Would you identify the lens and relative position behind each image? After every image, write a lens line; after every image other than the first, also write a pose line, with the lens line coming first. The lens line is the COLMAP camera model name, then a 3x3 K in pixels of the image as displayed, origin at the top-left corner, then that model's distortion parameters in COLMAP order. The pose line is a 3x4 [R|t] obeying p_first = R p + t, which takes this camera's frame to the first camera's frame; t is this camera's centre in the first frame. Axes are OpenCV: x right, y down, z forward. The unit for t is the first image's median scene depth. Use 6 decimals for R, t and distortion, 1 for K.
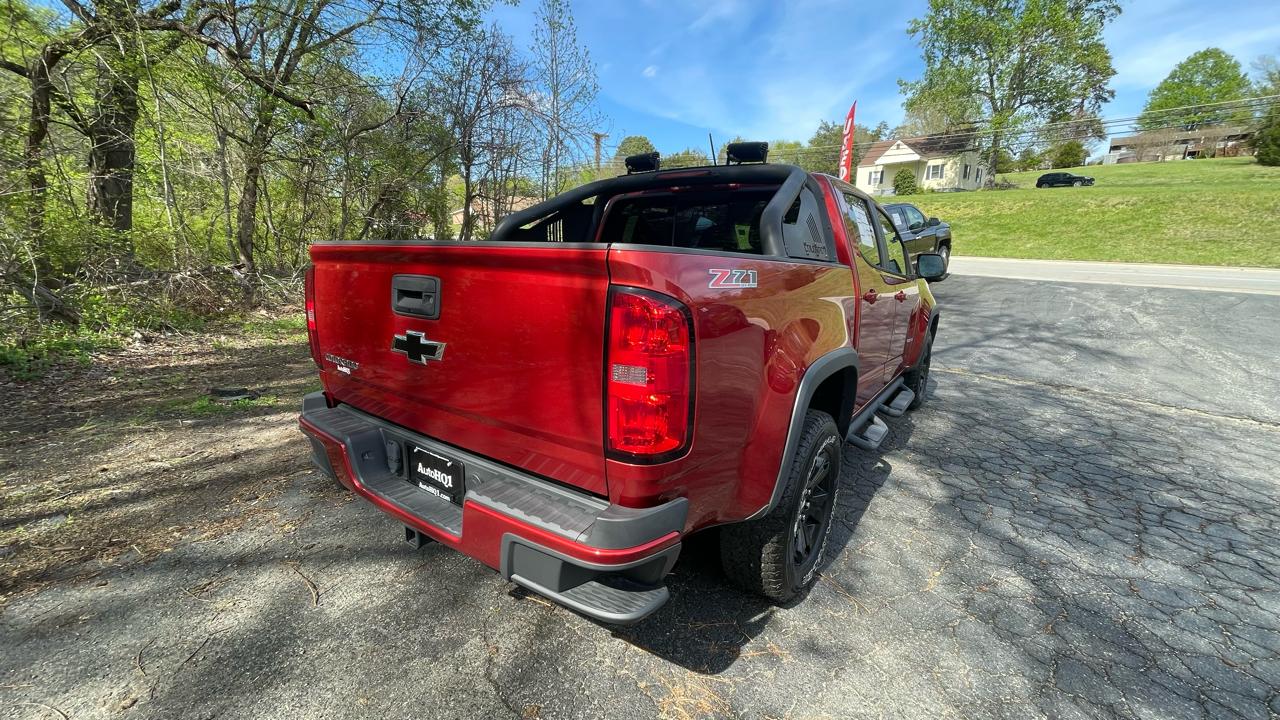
lens RADIAL K [[515.0, 0, 640.0], [0, 515.0, 360.0], [0, 0, 1]] dist [-0.001892, -0.000452]
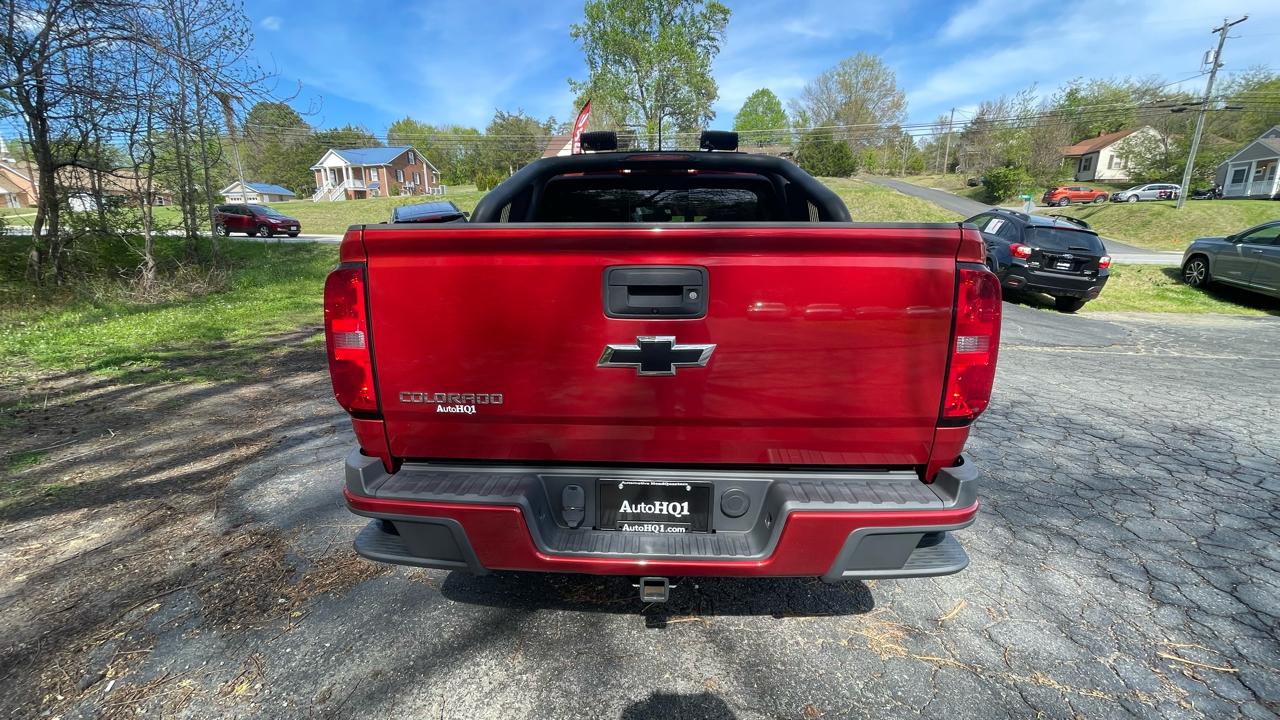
lens RADIAL K [[515.0, 0, 640.0], [0, 515.0, 360.0], [0, 0, 1]] dist [-0.001892, -0.000452]
pose [[0.839013, -0.139027, 0.526050, -0.778695], [0.127614, 0.990118, 0.058137, -0.060466], [-0.528934, 0.018354, 0.848464, 0.292236]]
